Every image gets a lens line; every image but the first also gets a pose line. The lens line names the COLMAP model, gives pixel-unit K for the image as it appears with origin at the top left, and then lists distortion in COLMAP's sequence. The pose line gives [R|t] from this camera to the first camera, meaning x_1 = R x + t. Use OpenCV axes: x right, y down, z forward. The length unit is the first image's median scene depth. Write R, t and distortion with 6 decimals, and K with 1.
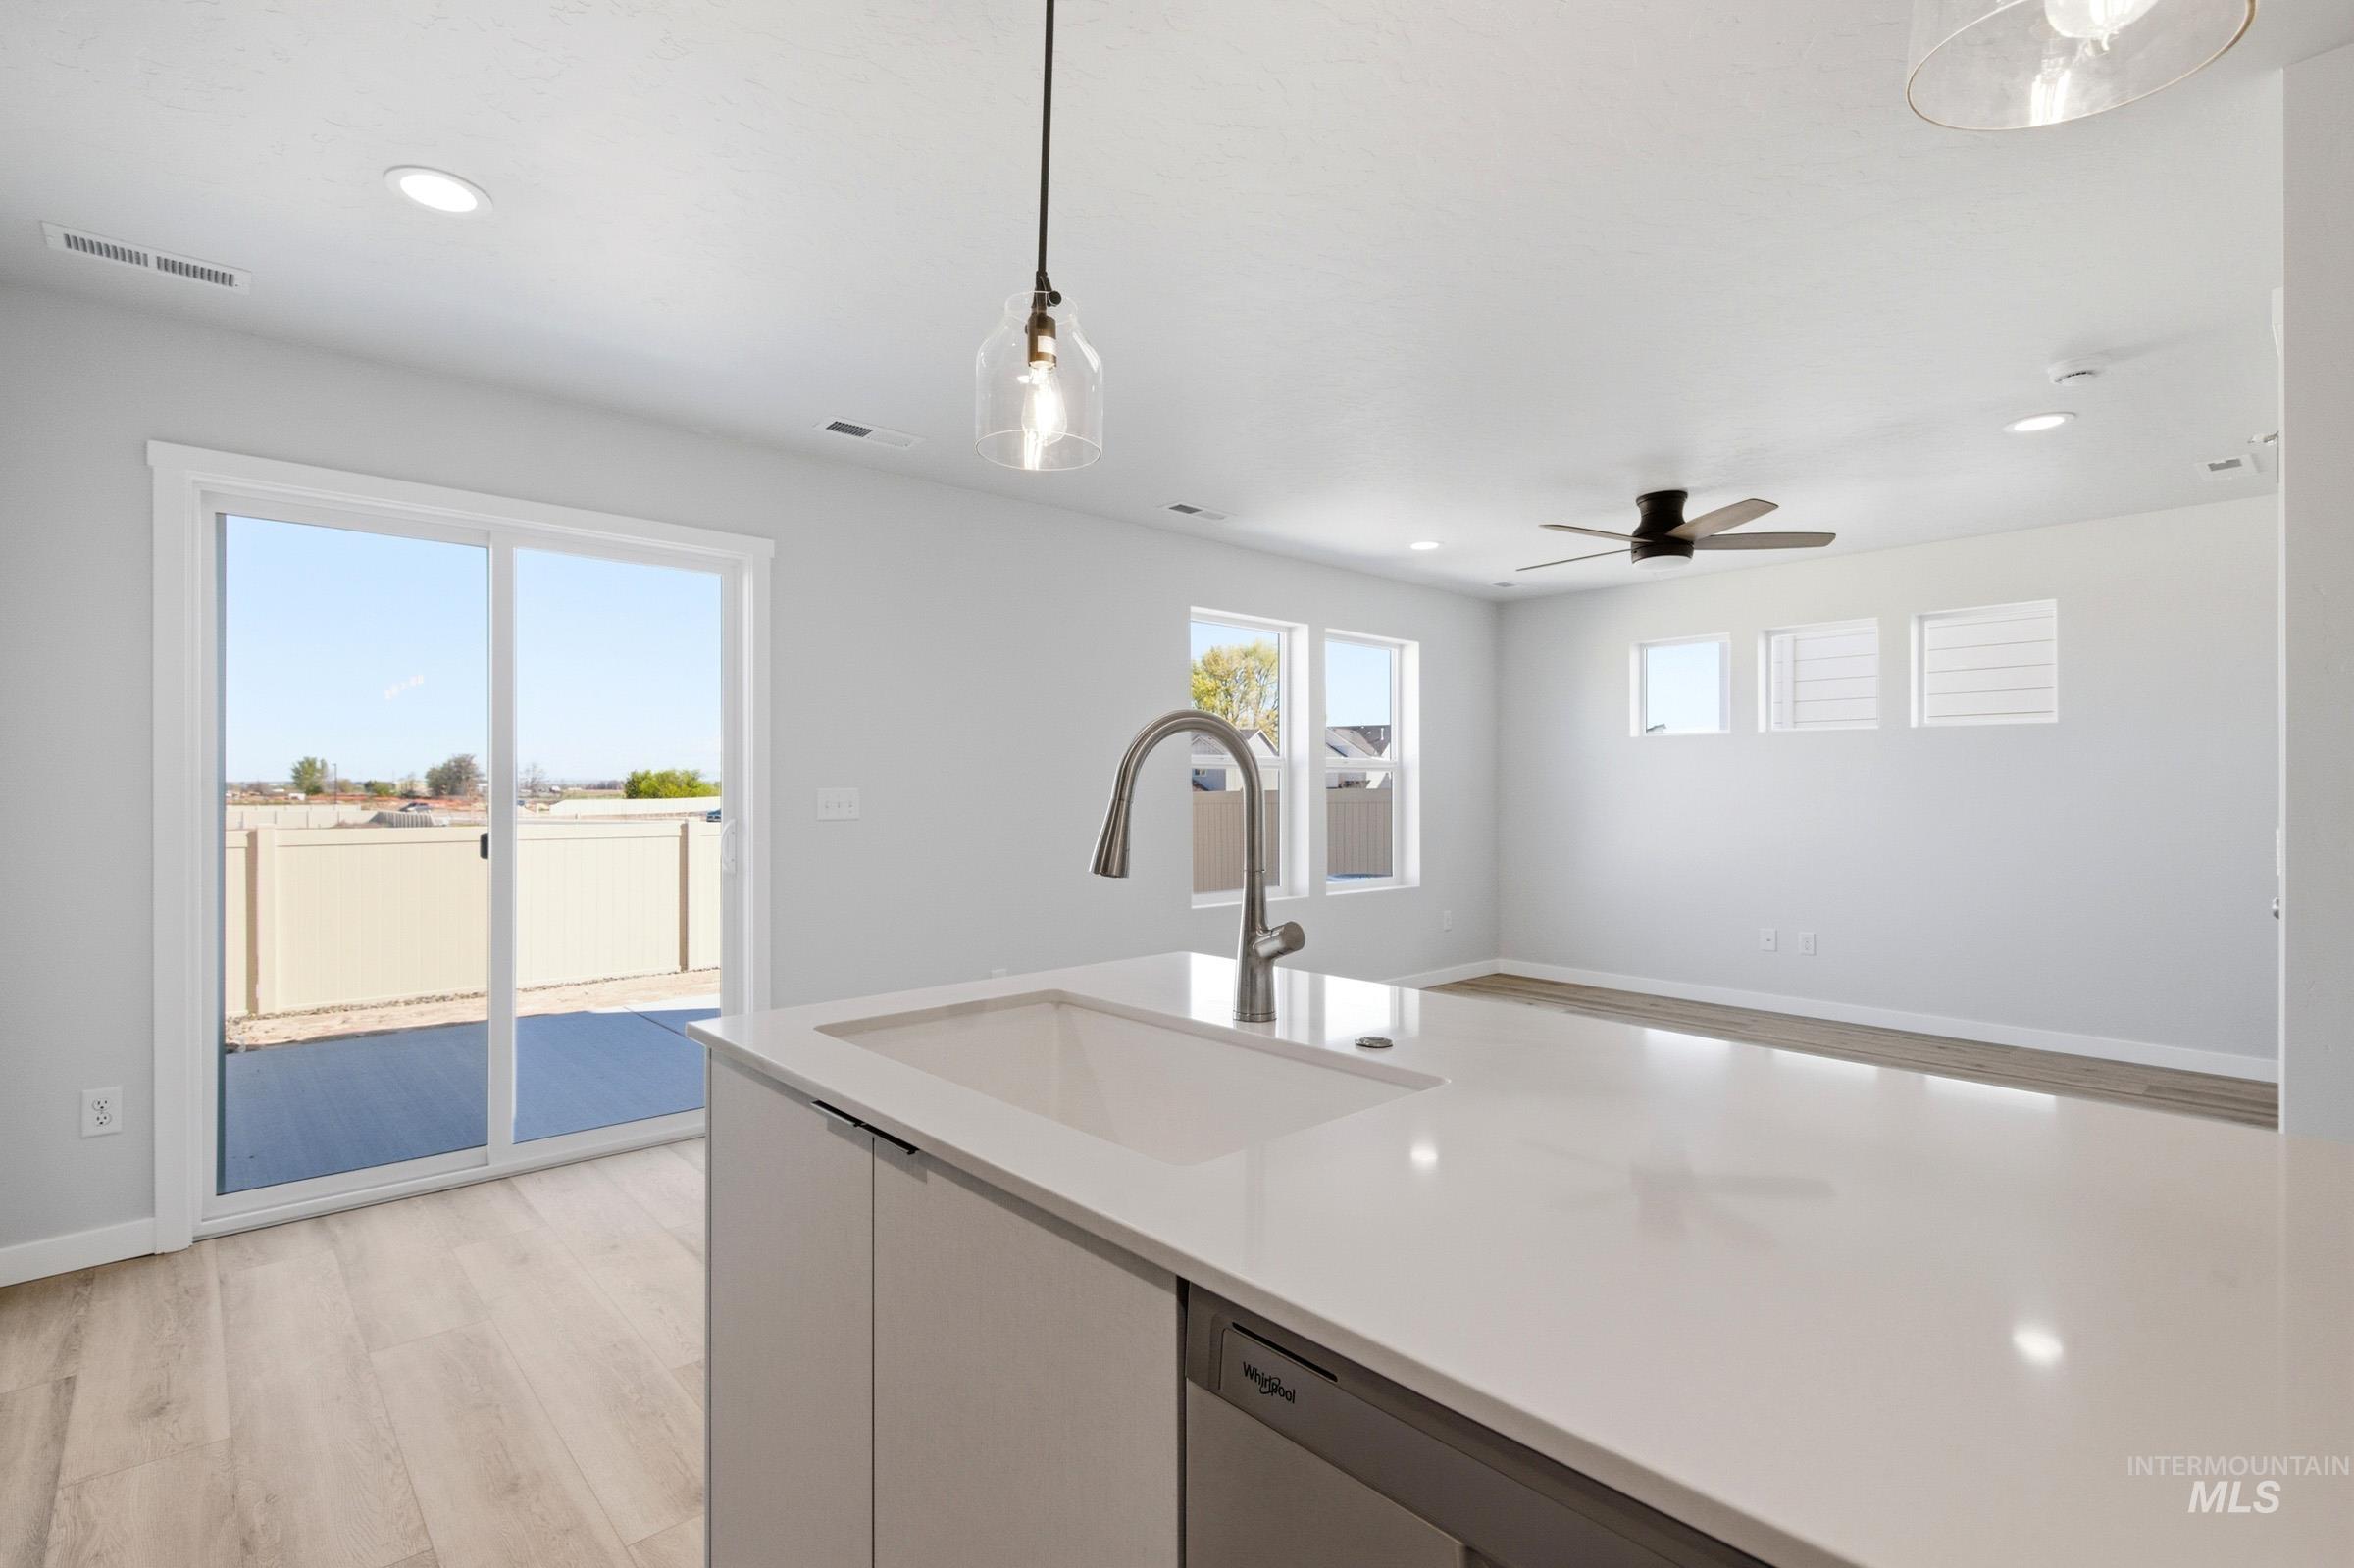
lens RADIAL K [[1085.8, 0, 1167.2], [0, 1085.8, 779.2], [0, 0, 1]] dist [-0.000321, -0.001139]
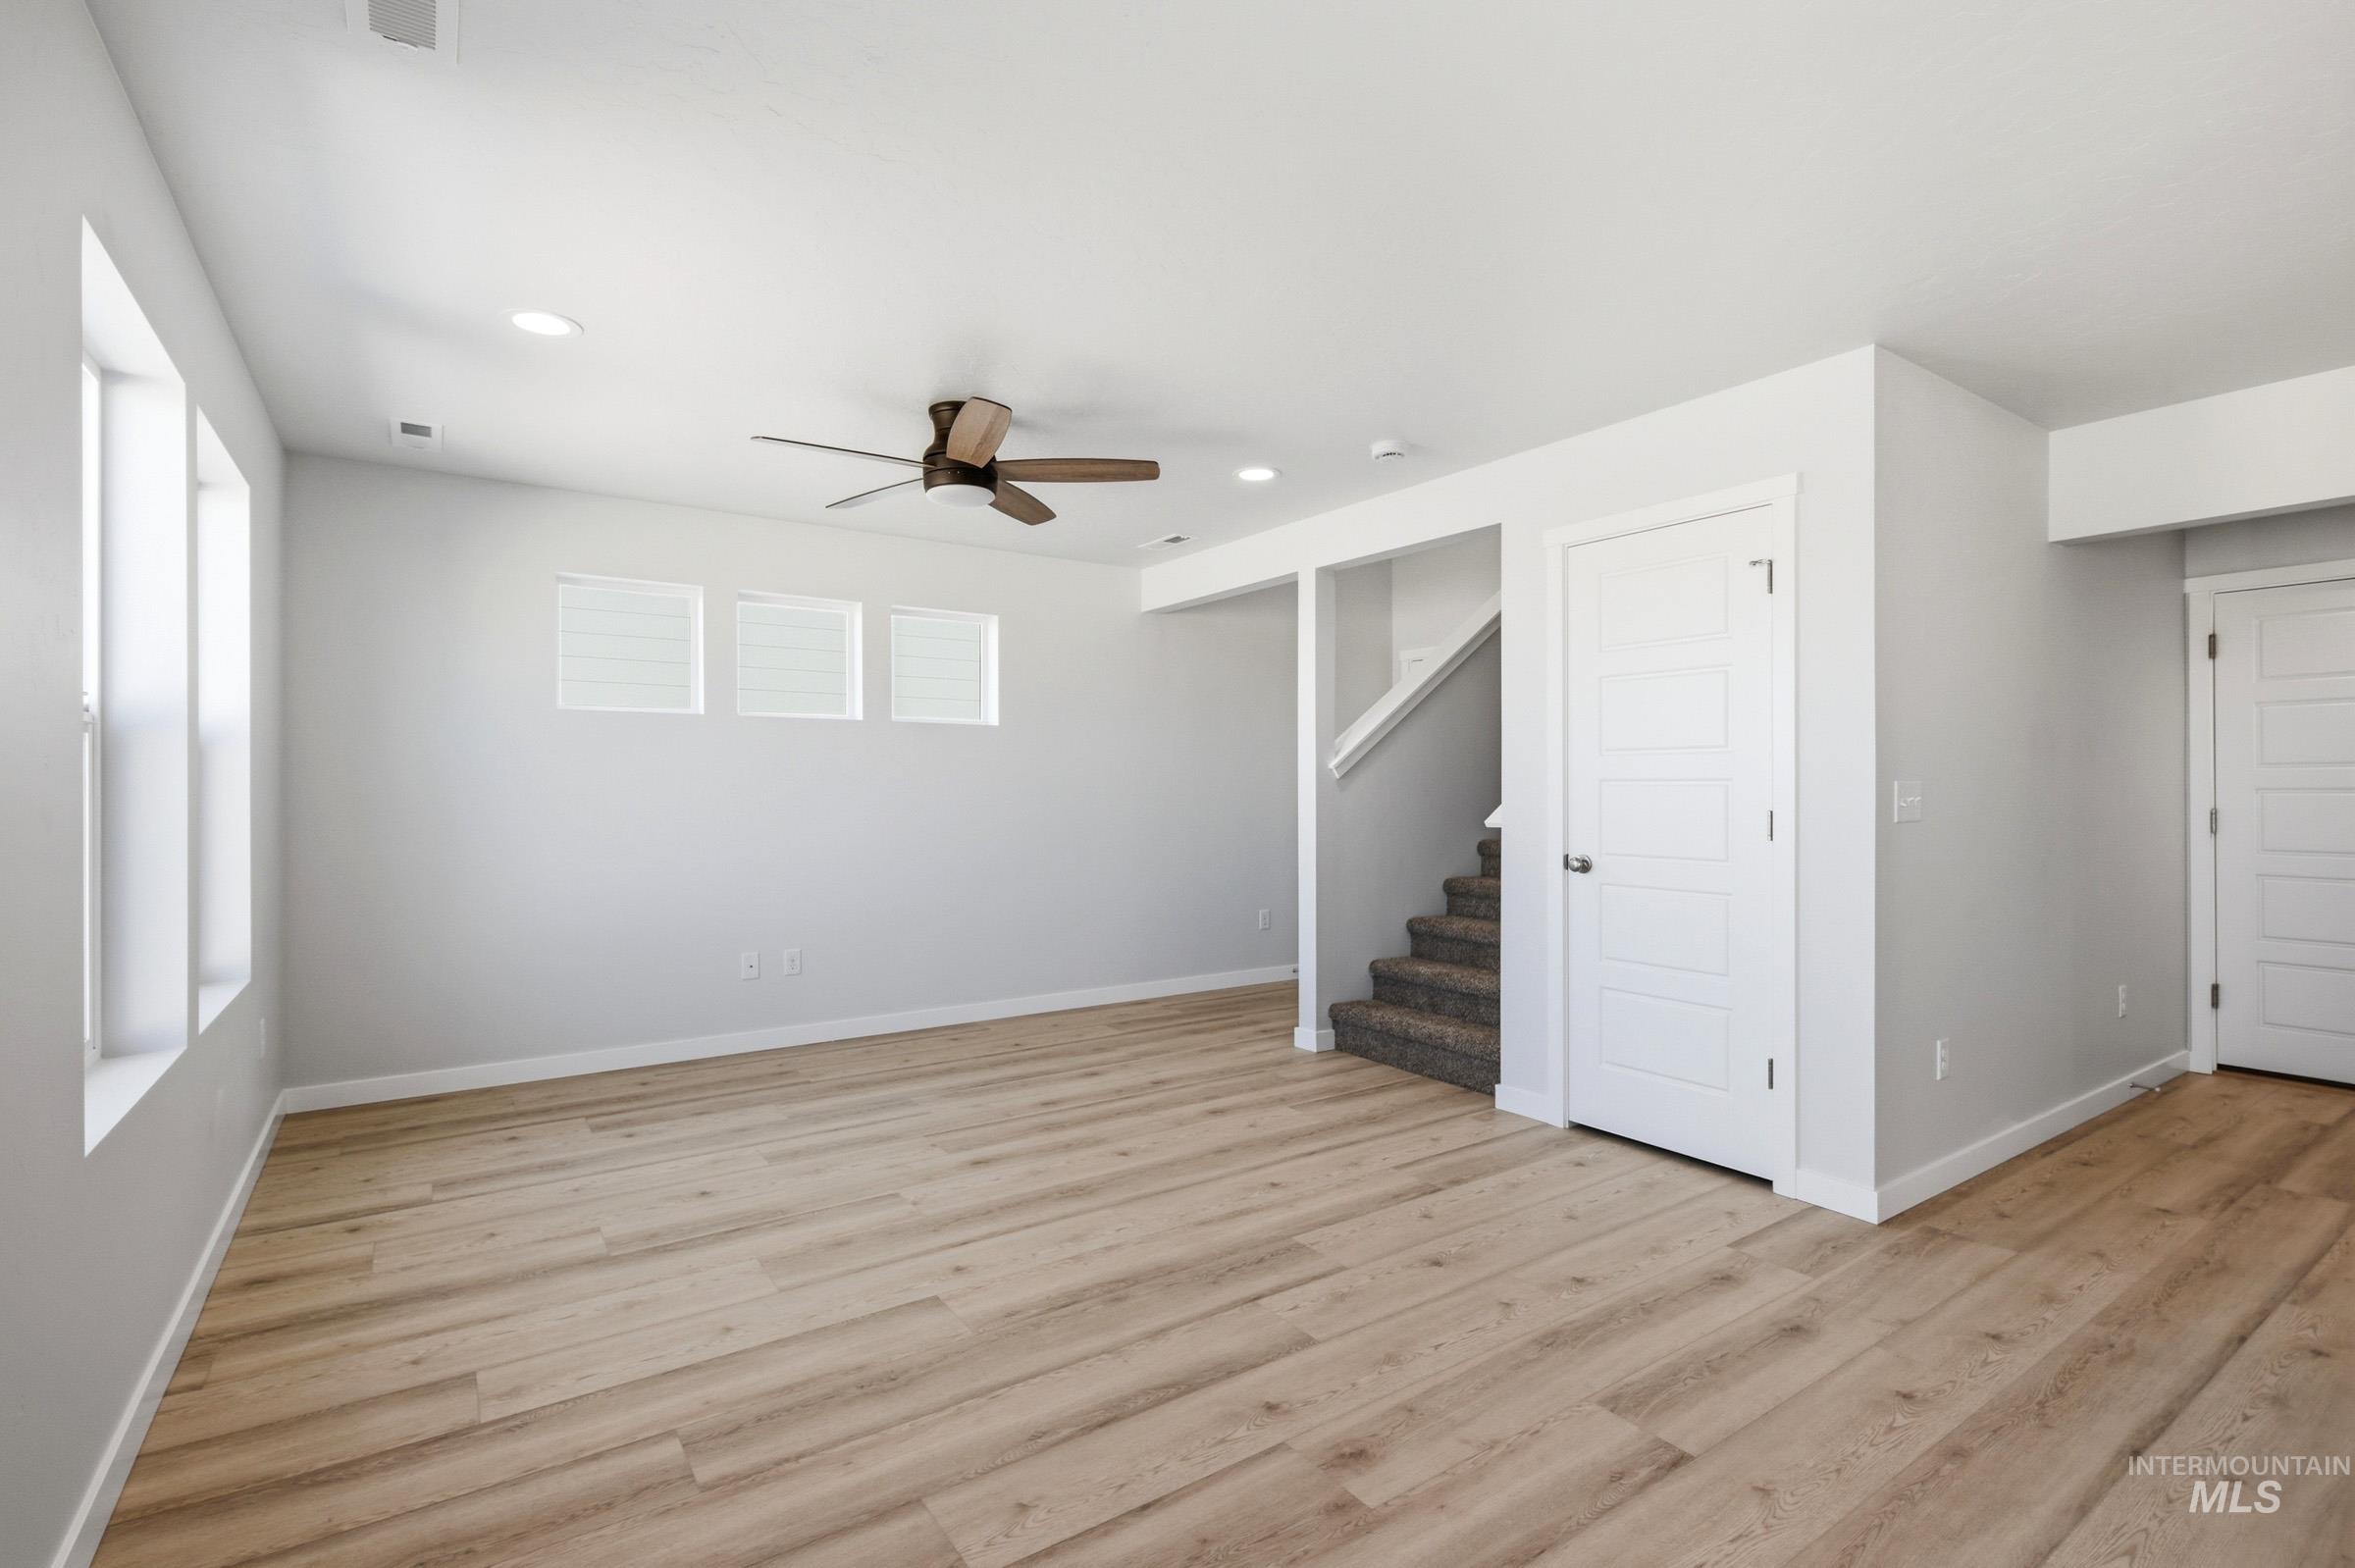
lens RADIAL K [[1086.4, 0, 1167.7], [0, 1086.4, 779.2], [0, 0, 1]] dist [-0.000321, -0.001139]
pose [[0.134826, 0.000646, 0.990869, -0.236352], [-0.005500, 0.999985, 0.000096, 0.001762], [-0.990854, -0.005463, 0.134827, 0.580770]]
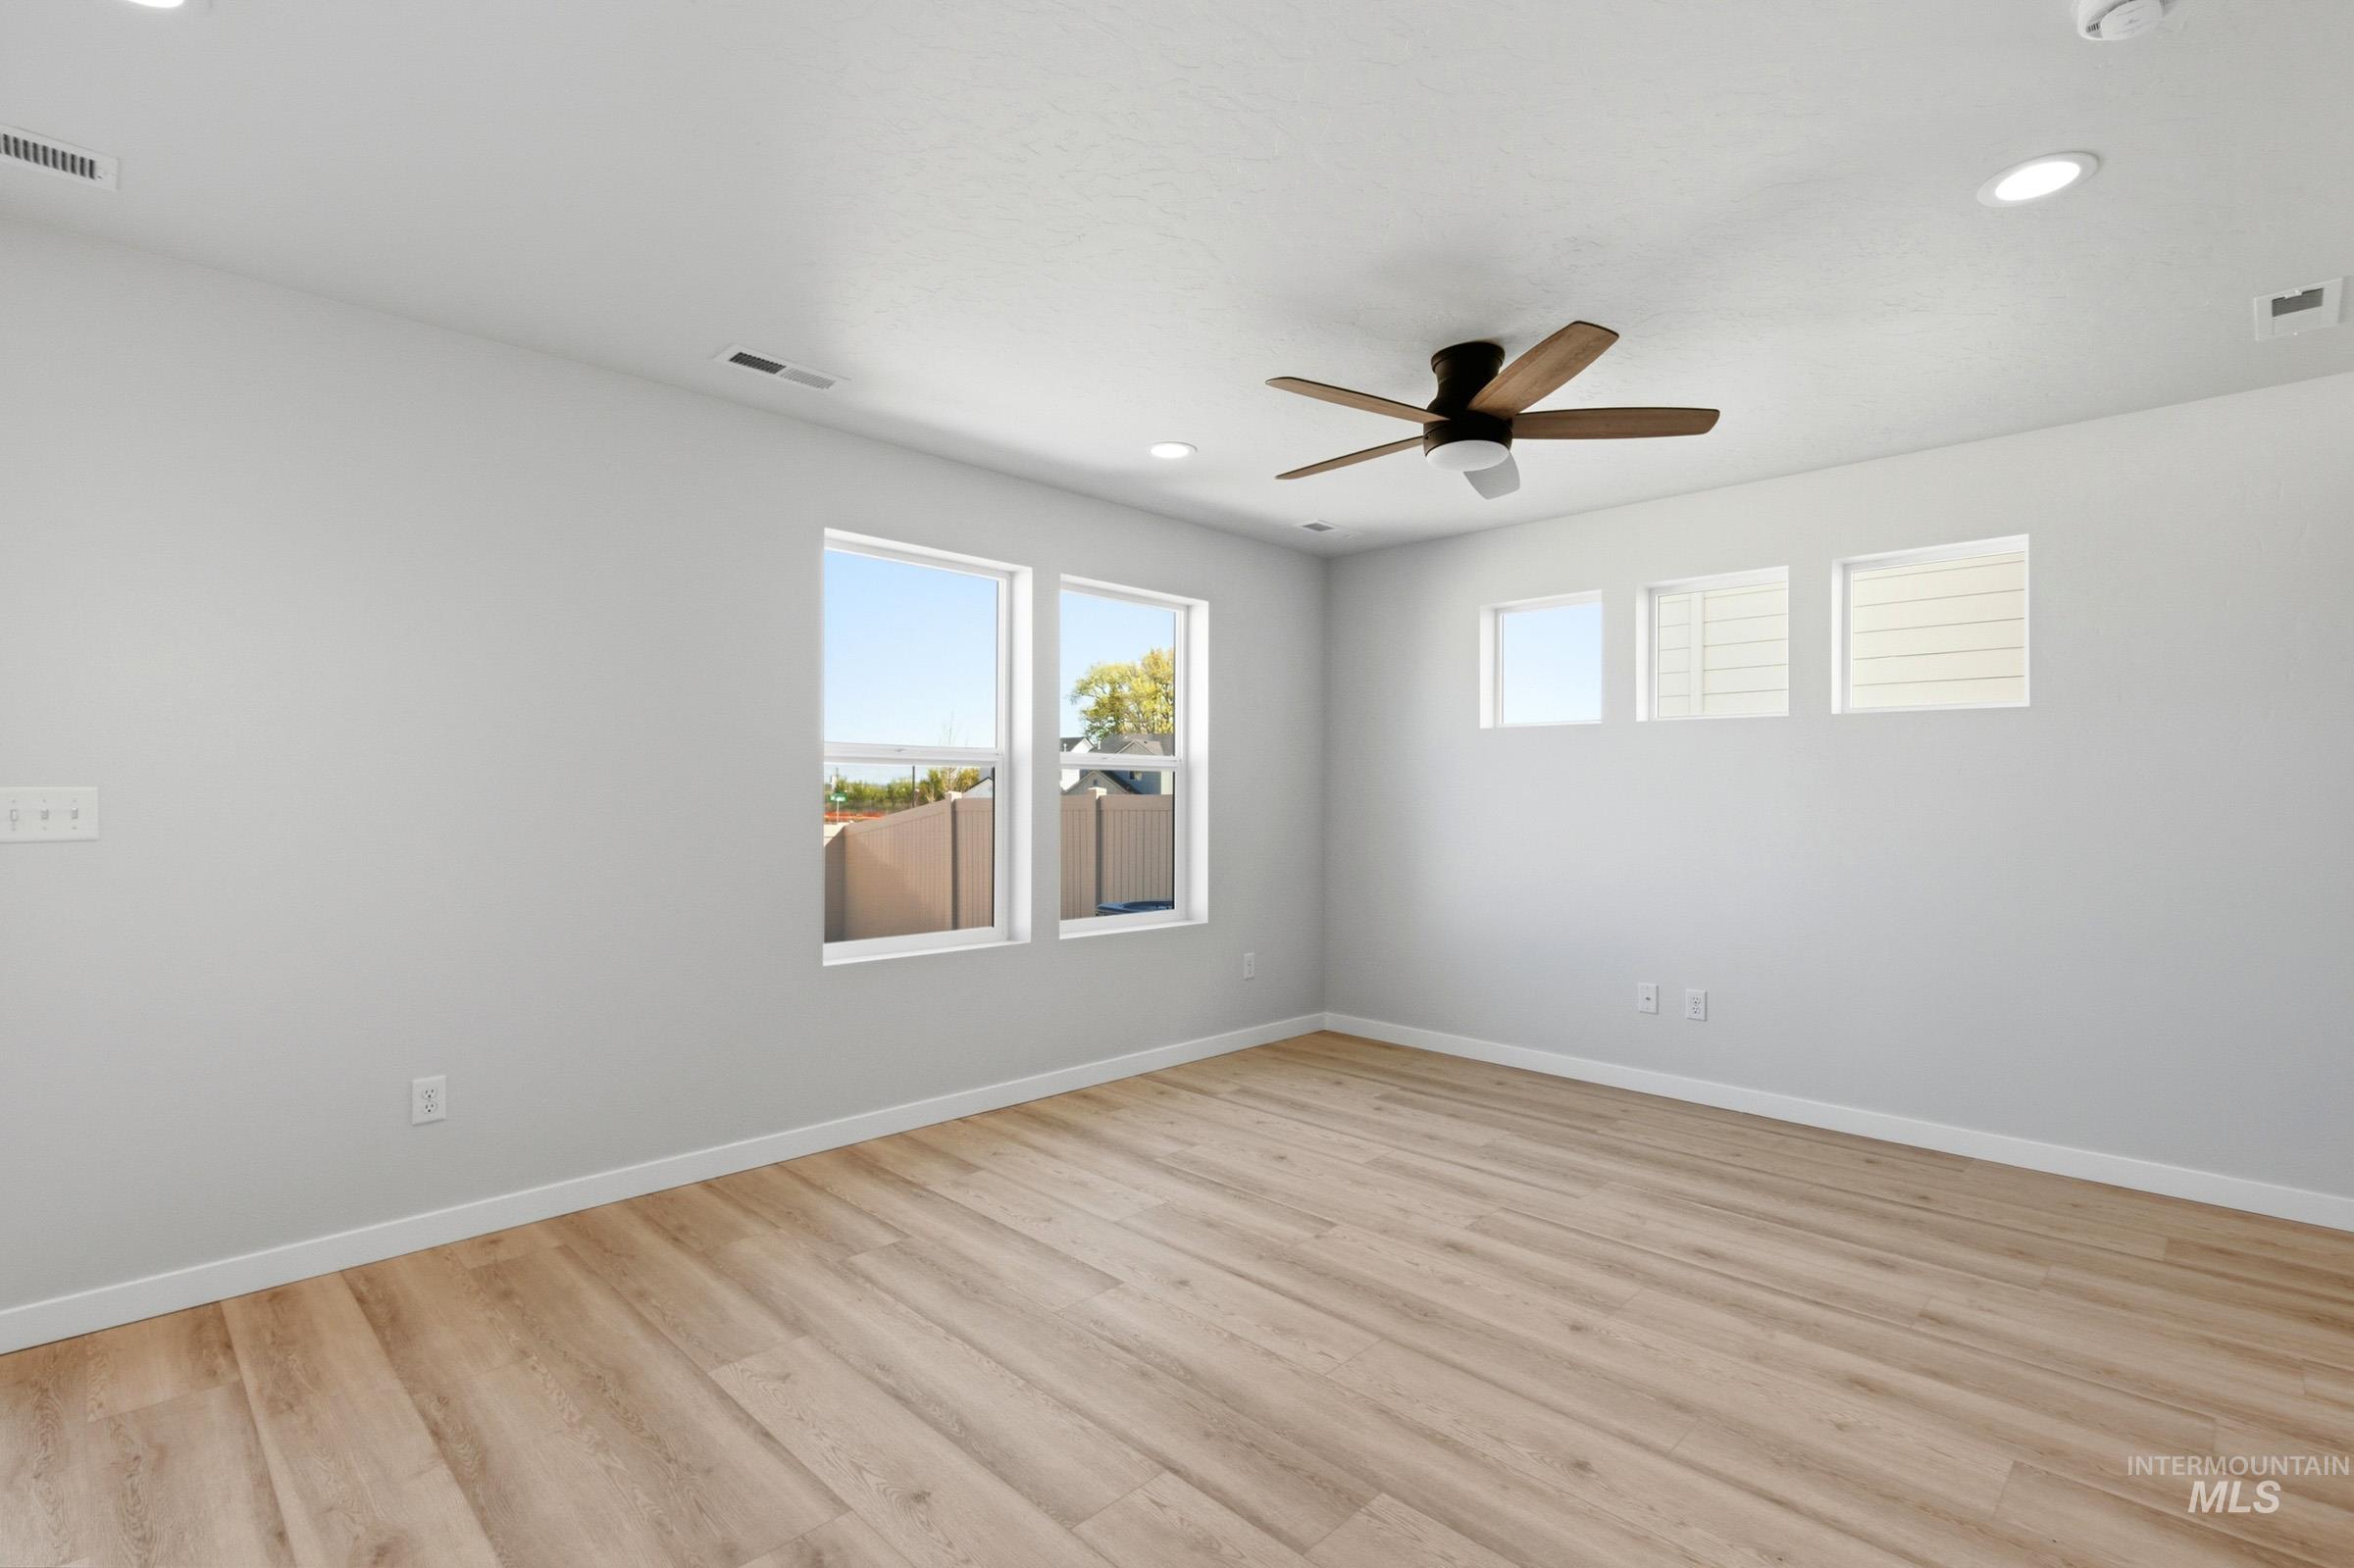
lens RADIAL K [[1095.7, 0, 1171.0], [0, 1095.7, 781.7], [0, 0, 1]] dist [0.001461, -0.000951]
pose [[0.998617, 0.006173, 0.052215, 0.188231], [-0.006042, 0.999978, -0.002663, 0.002479], [-0.052231, 0.002344, 0.998632, 0.265969]]
